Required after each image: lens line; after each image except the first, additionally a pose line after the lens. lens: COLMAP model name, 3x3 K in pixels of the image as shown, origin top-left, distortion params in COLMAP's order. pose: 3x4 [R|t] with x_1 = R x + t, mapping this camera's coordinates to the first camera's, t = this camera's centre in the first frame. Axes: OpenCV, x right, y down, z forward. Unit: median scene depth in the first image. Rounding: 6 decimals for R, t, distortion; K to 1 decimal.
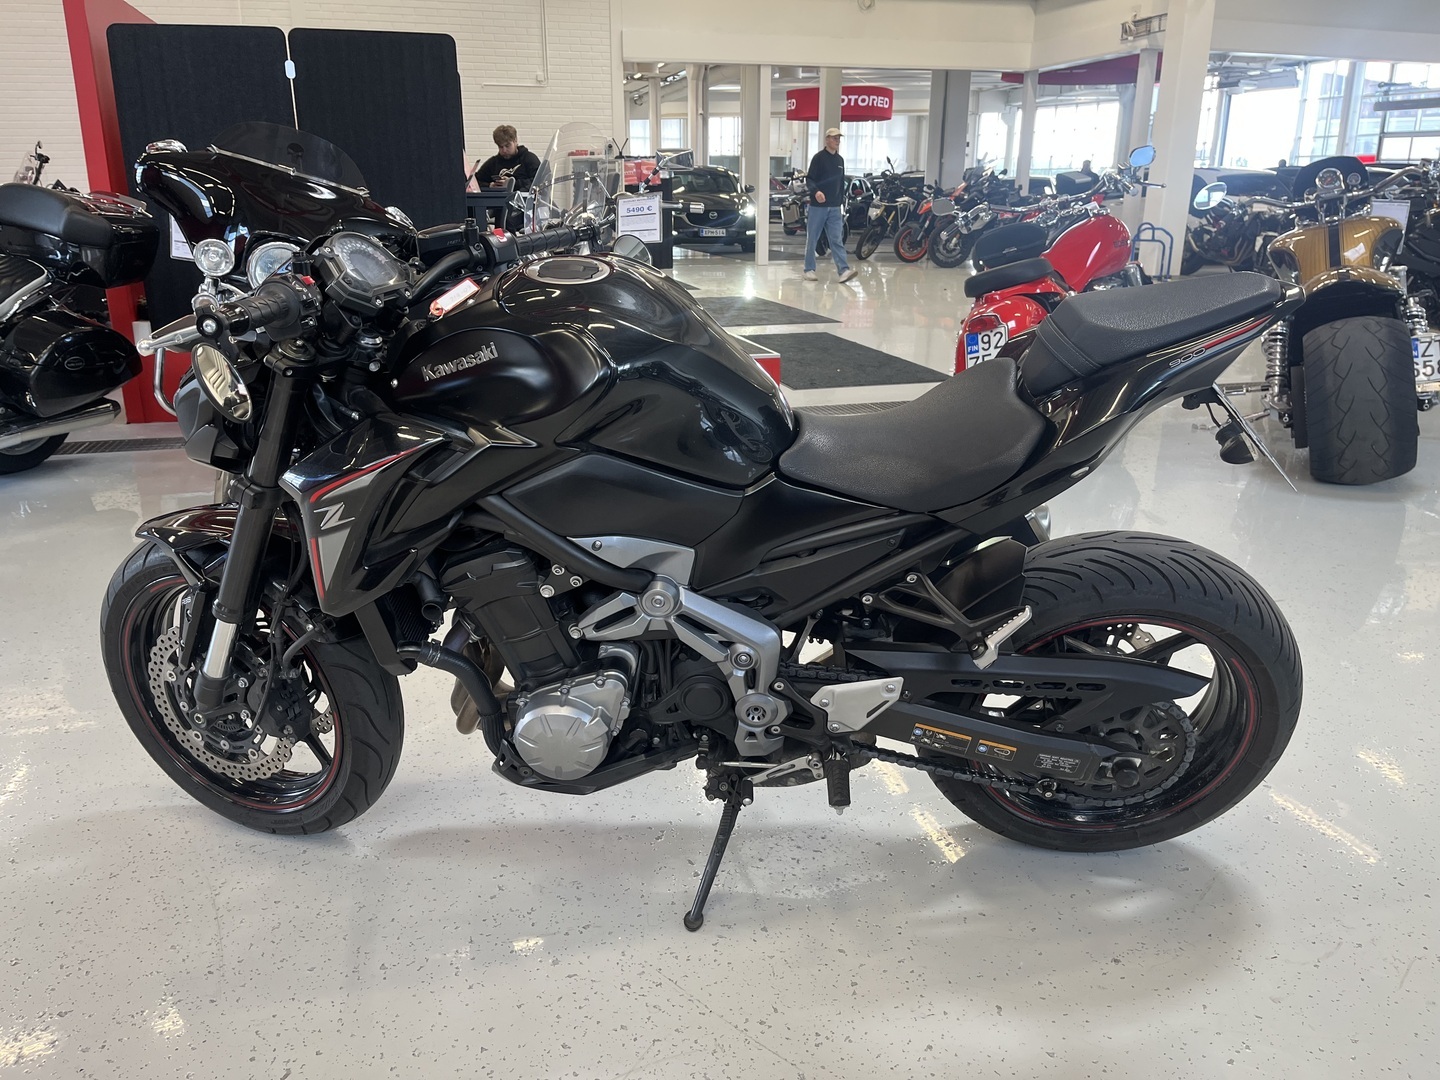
lens RADIAL K [[1100.9, 0, 717.6], [0, 1100.9, 533.3], [0, 0, 1]] dist [0.078601, -0.118227]
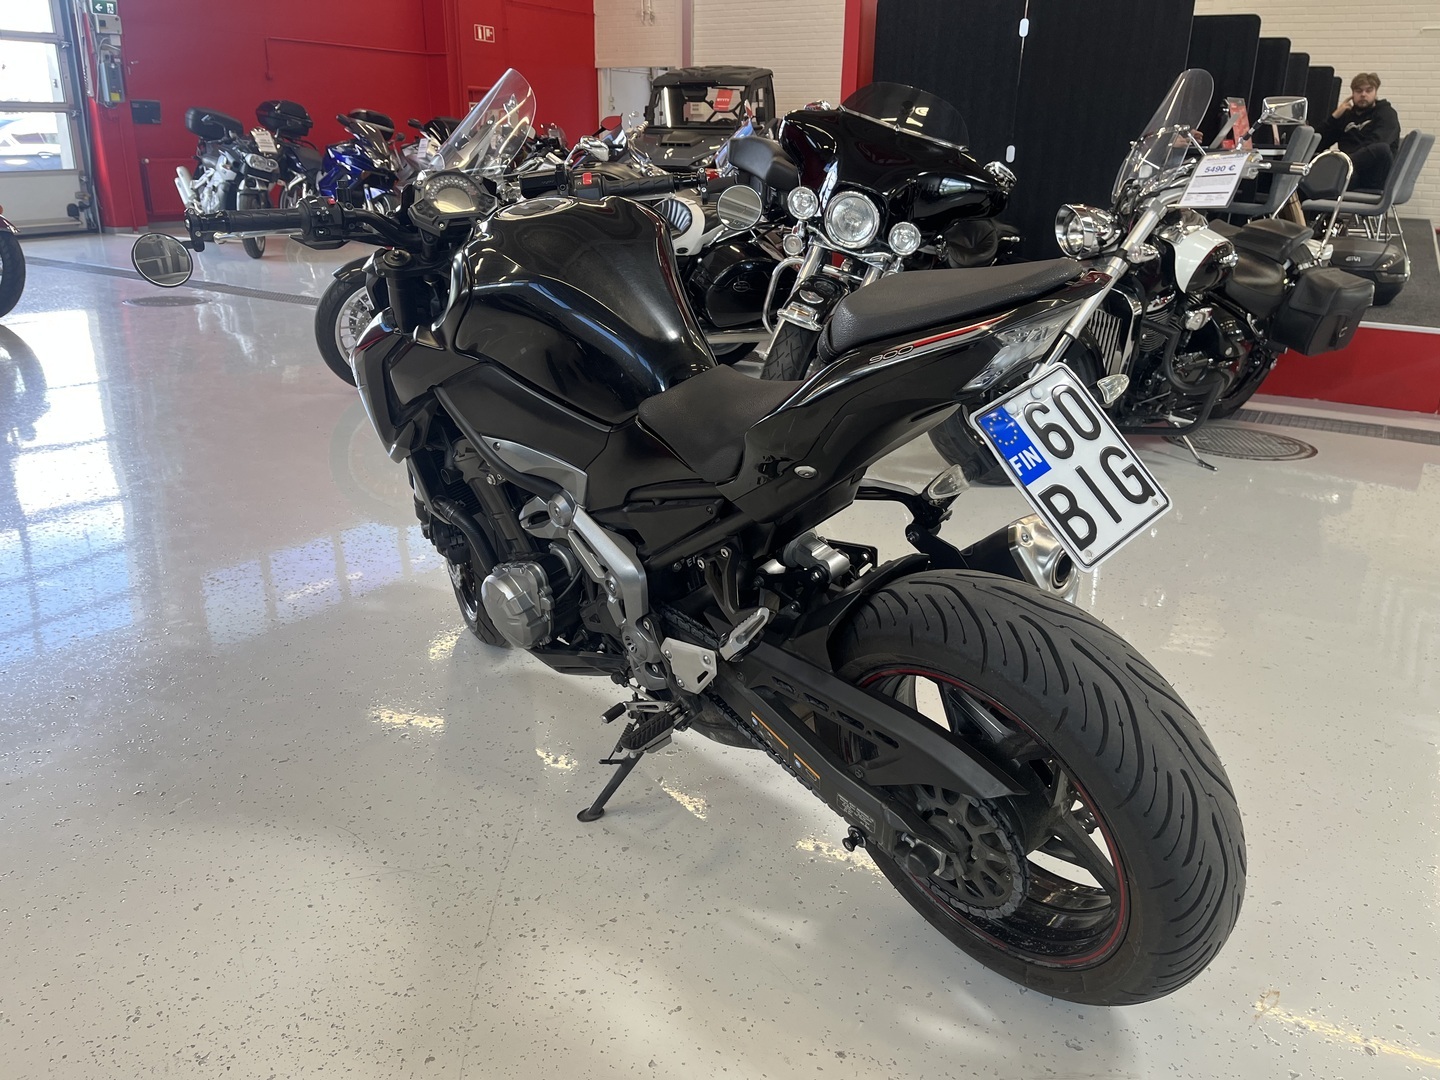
lens RADIAL K [[1100.9, 0, 717.6], [0, 1100.9, 533.3], [0, 0, 1]] dist [0.078601, -0.118227]
pose [[0.688408, 0.251067, -0.680485, 0.773859], [-0.228189, 0.965510, 0.125382, -0.089005], [0.688495, 0.068965, 0.721955, 0.288689]]
